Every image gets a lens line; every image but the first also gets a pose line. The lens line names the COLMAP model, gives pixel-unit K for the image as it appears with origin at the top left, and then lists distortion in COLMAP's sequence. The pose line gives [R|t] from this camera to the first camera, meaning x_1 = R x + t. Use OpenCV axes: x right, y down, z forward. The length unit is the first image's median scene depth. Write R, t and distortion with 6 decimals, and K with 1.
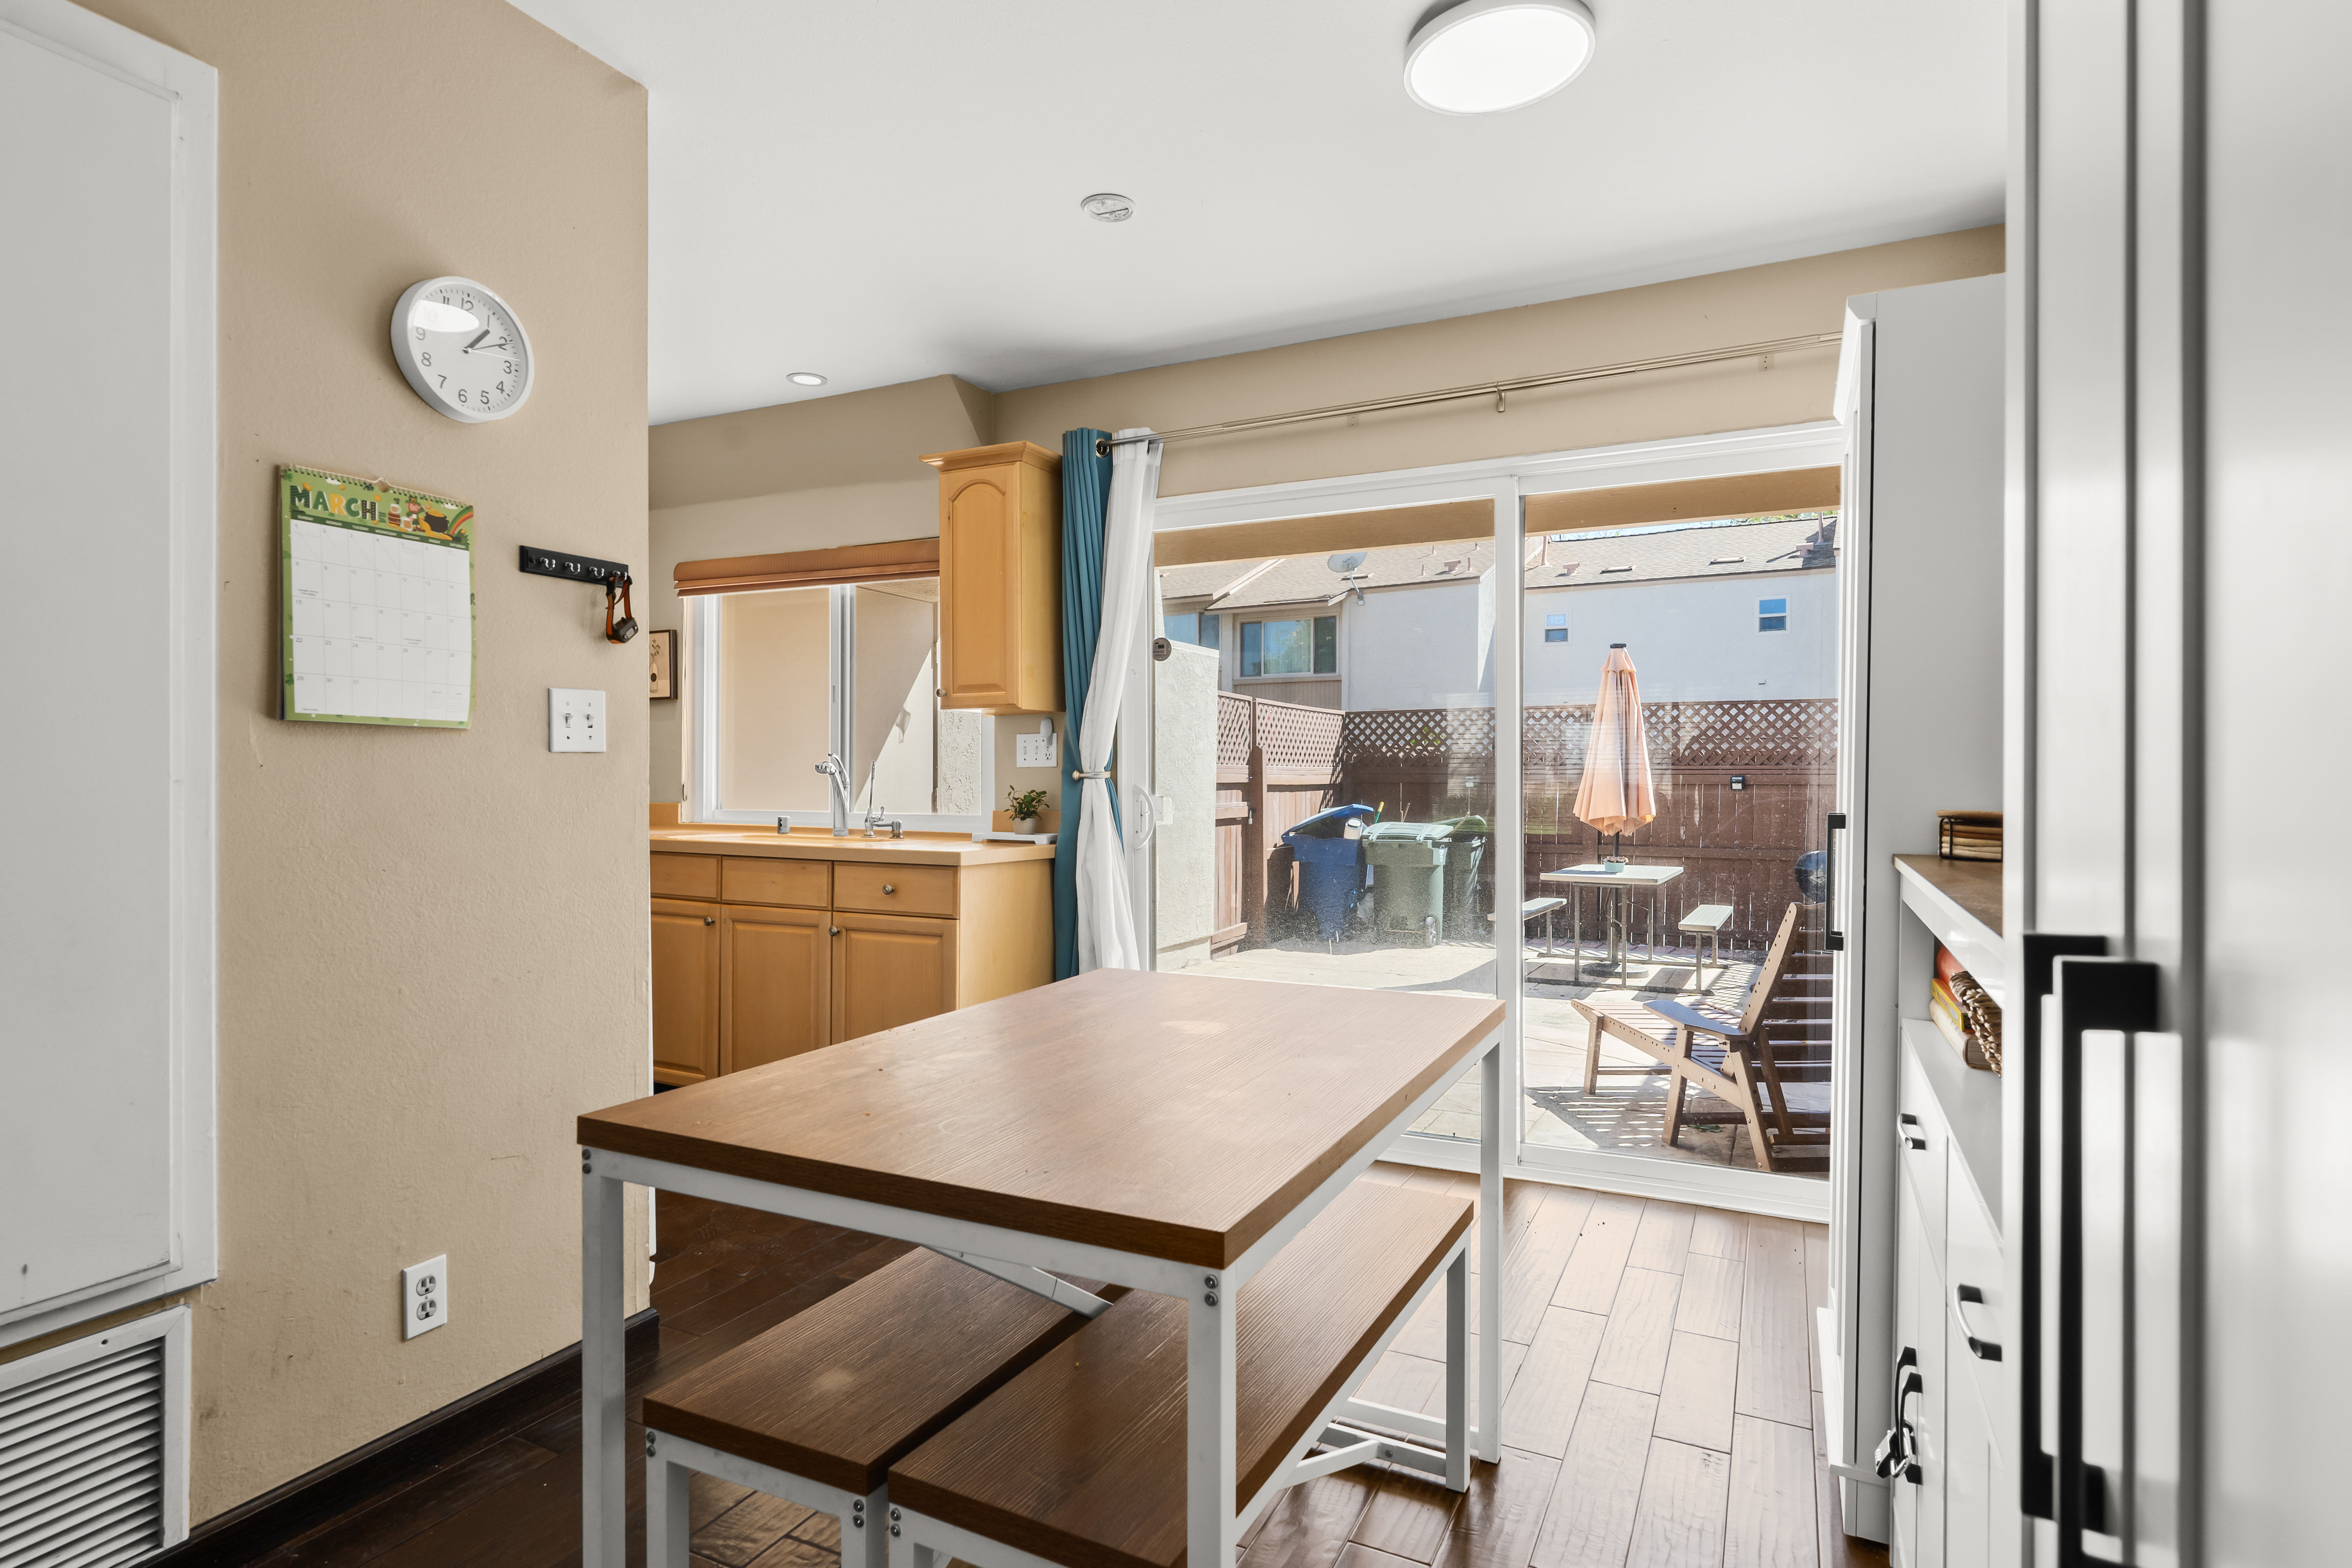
lens RADIAL K [[1228.8, 0, 1171.9], [0, 1228.8, 776.9], [0, 0, 1]] dist [-0.003243, 0.000832]
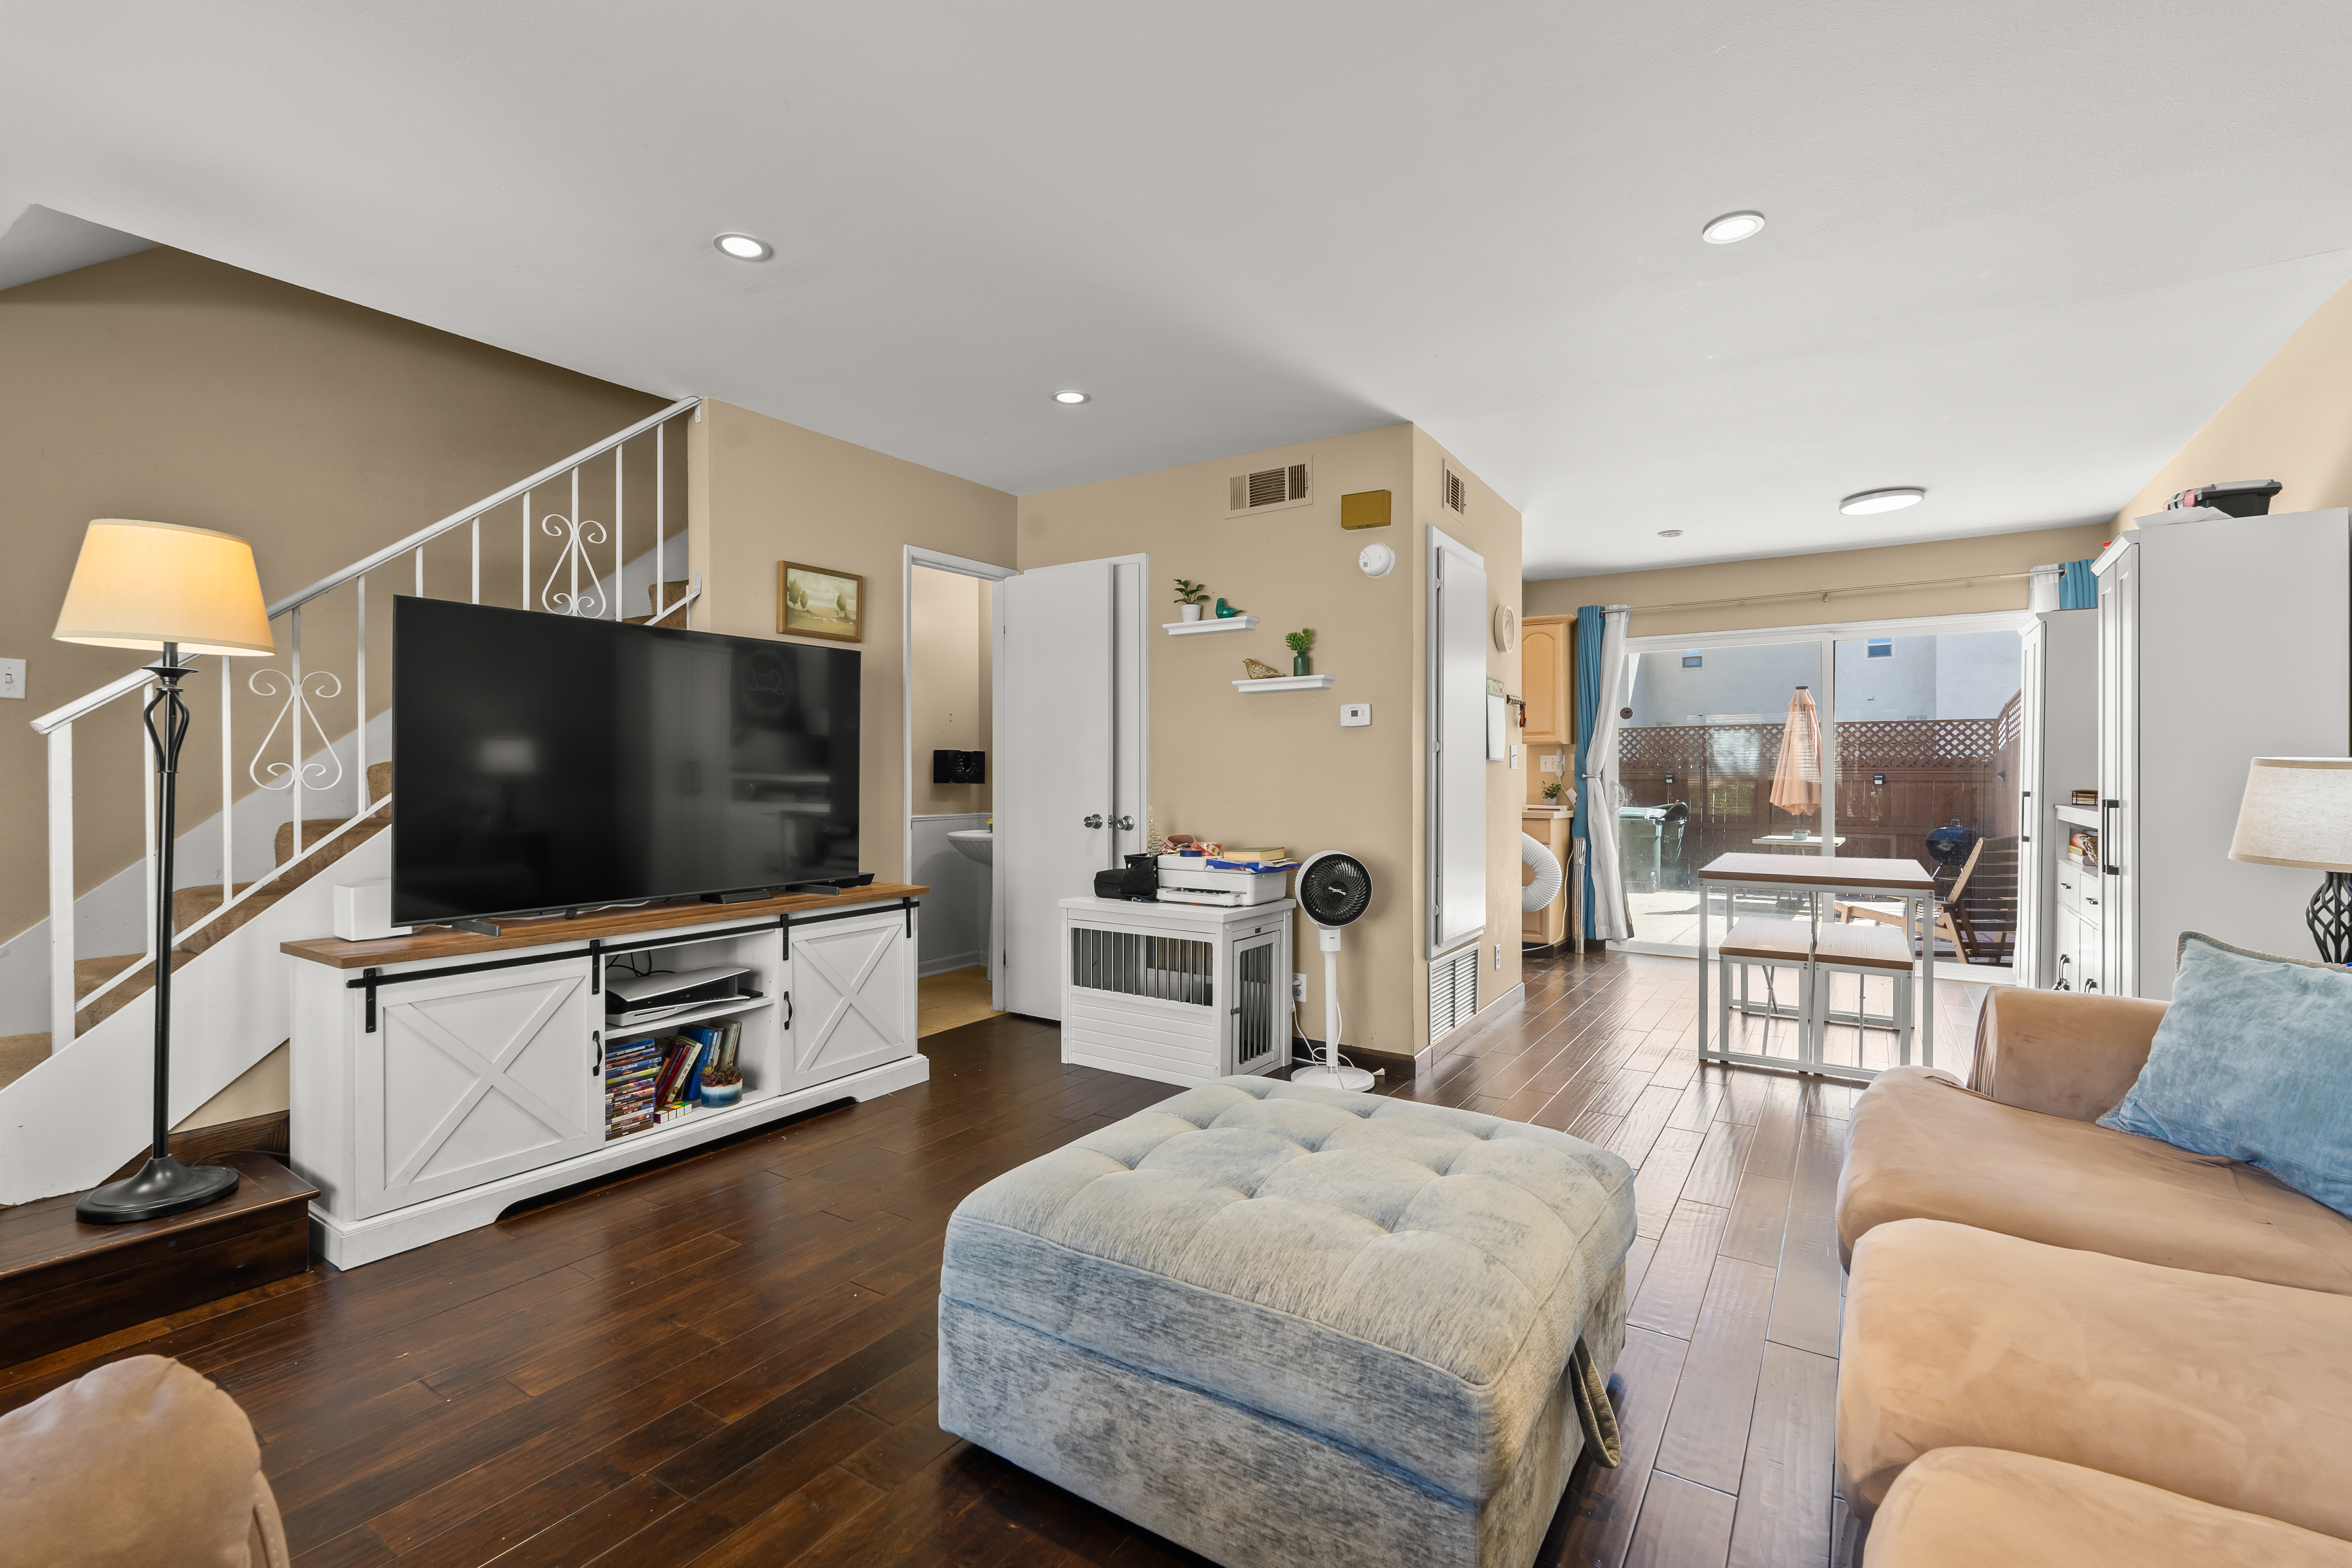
lens RADIAL K [[1026.4, 0, 1171.2], [0, 1026.4, 770.4], [0, 0, 1]] dist [-0.003479, -0.000123]
pose [[0.991336, -0.001461, -0.131341, -0.537304], [0.000868, 0.999989, -0.004570, -0.003578], [0.131346, 0.004417, 0.991327, -0.770276]]
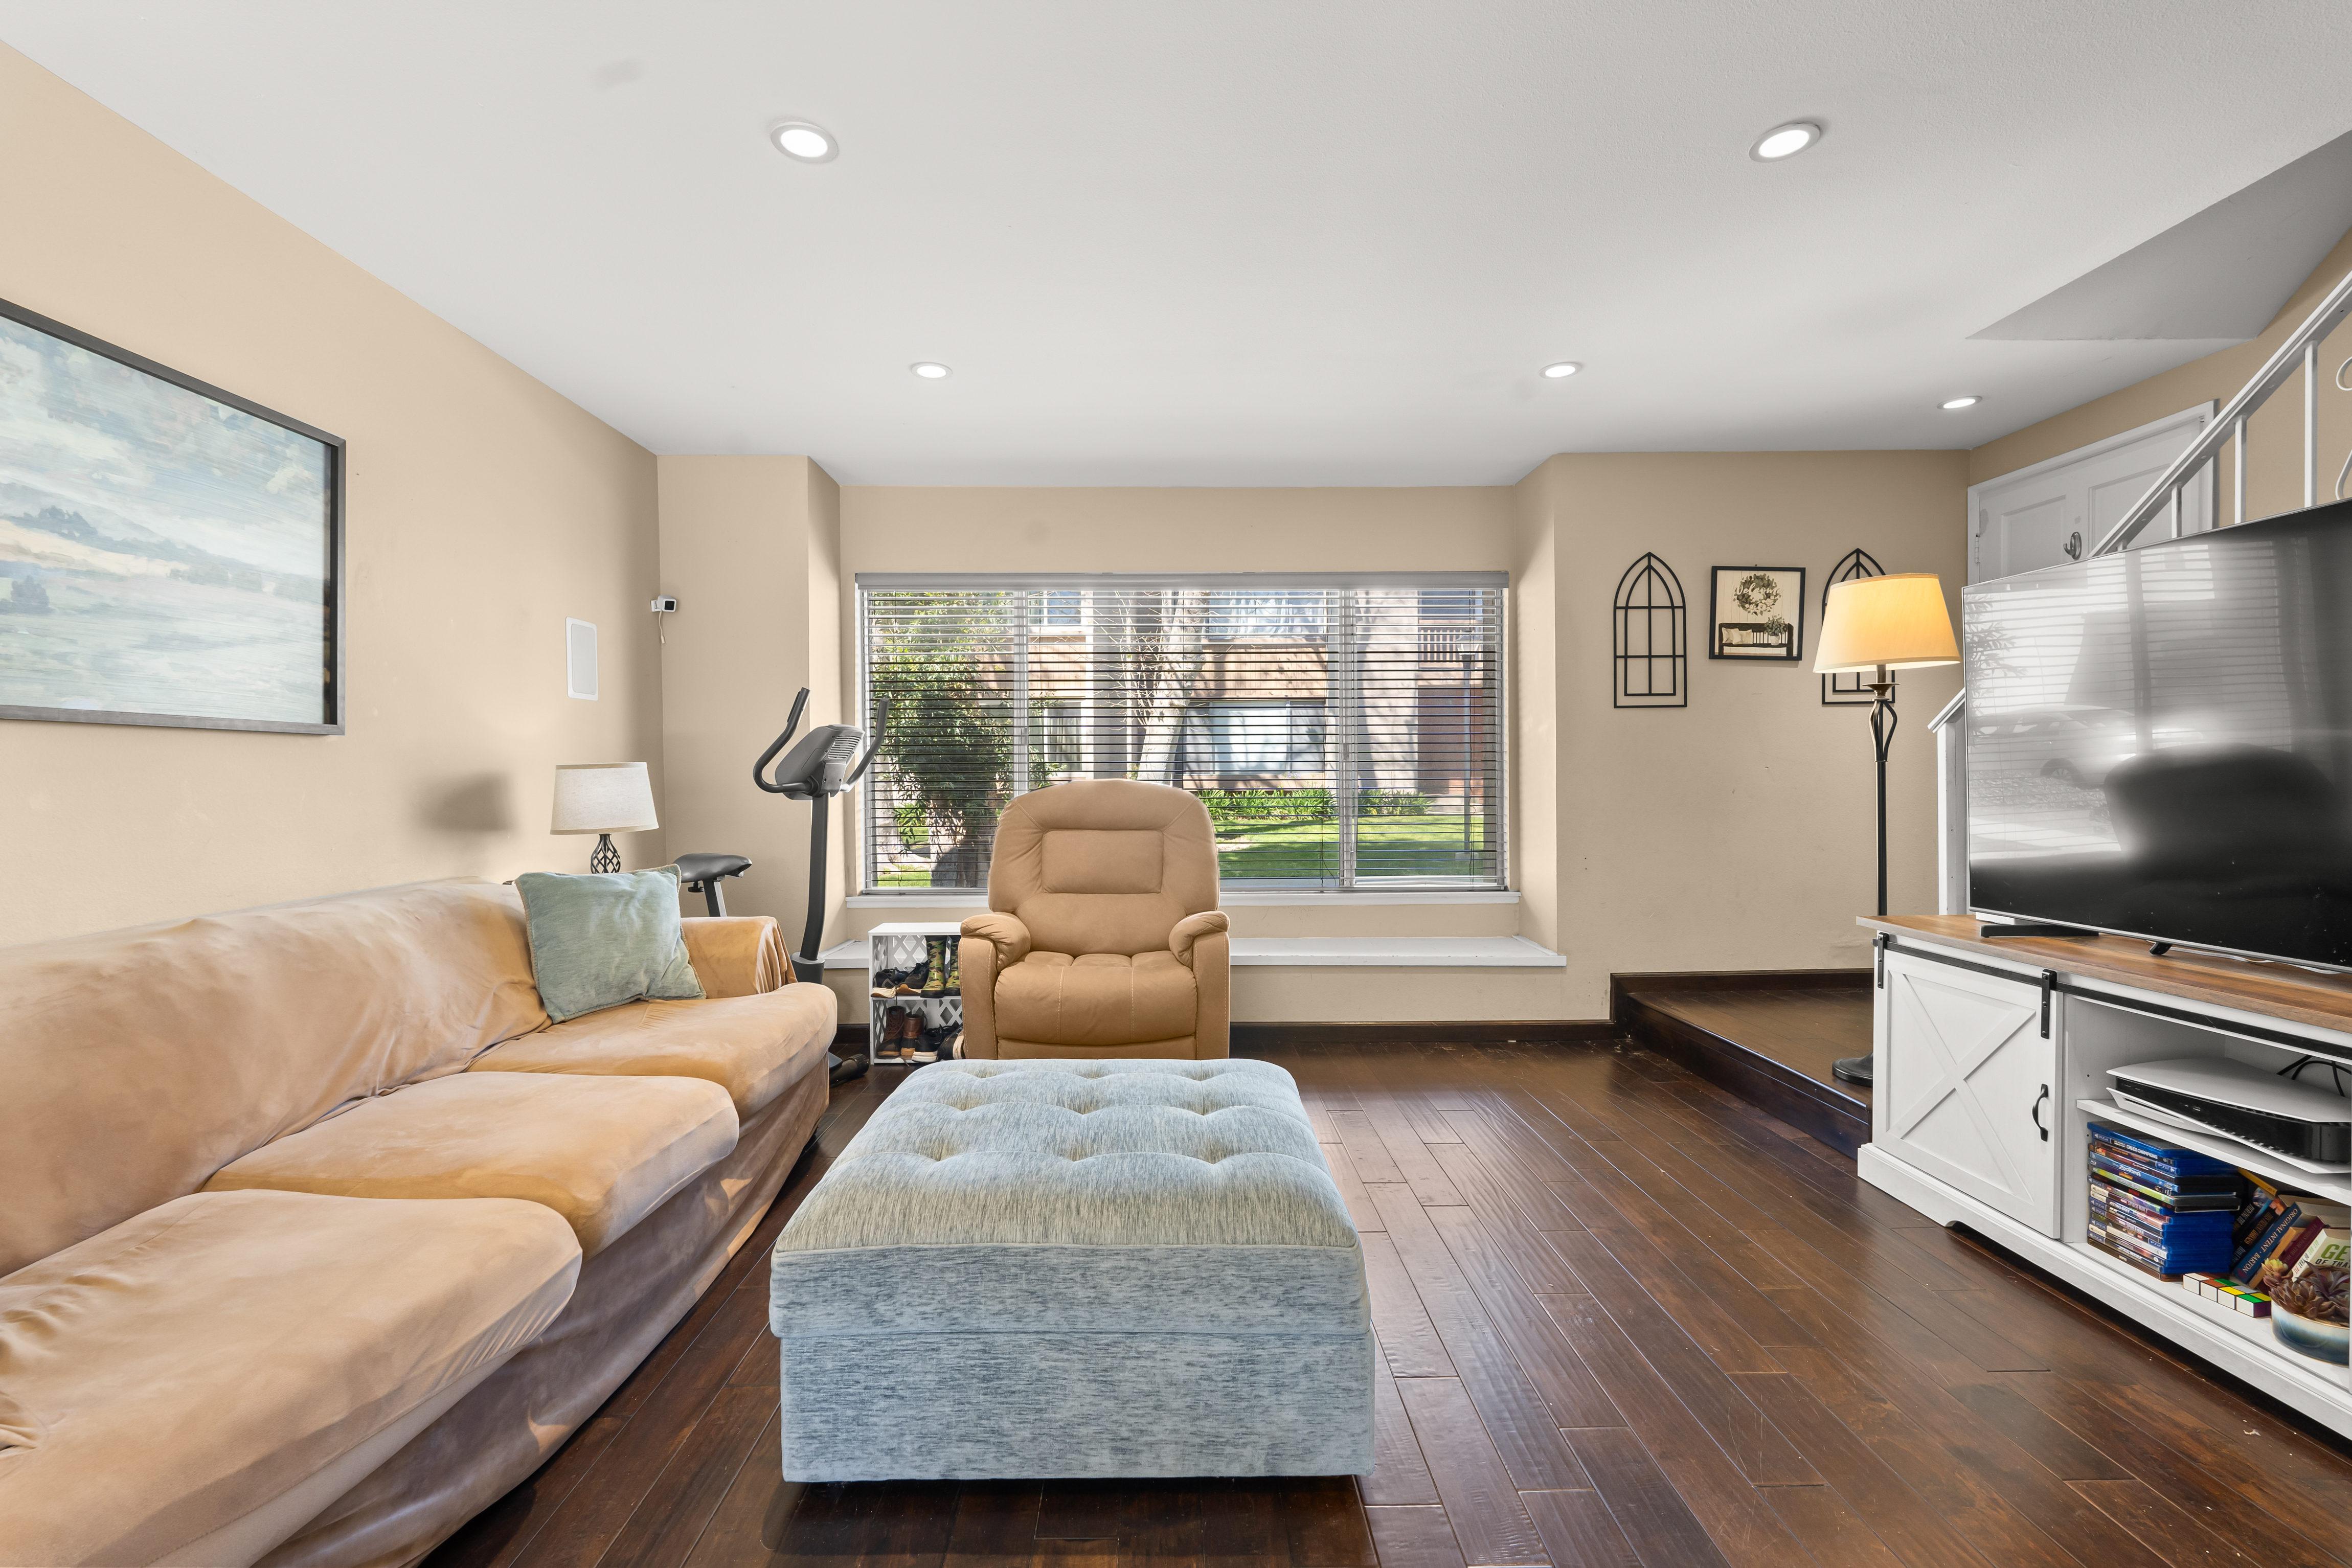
lens RADIAL K [[1036.2, 0, 1170.6], [0, 1036.2, 788.6], [0, 0, 1]] dist [-0.001170, -0.000213]
pose [[-0.891801, 0.013589, -0.452224, -0.340516], [0.007362, 0.999852, 0.015528, -0.001421], [0.452369, 0.010519, -0.891769, 0.180505]]
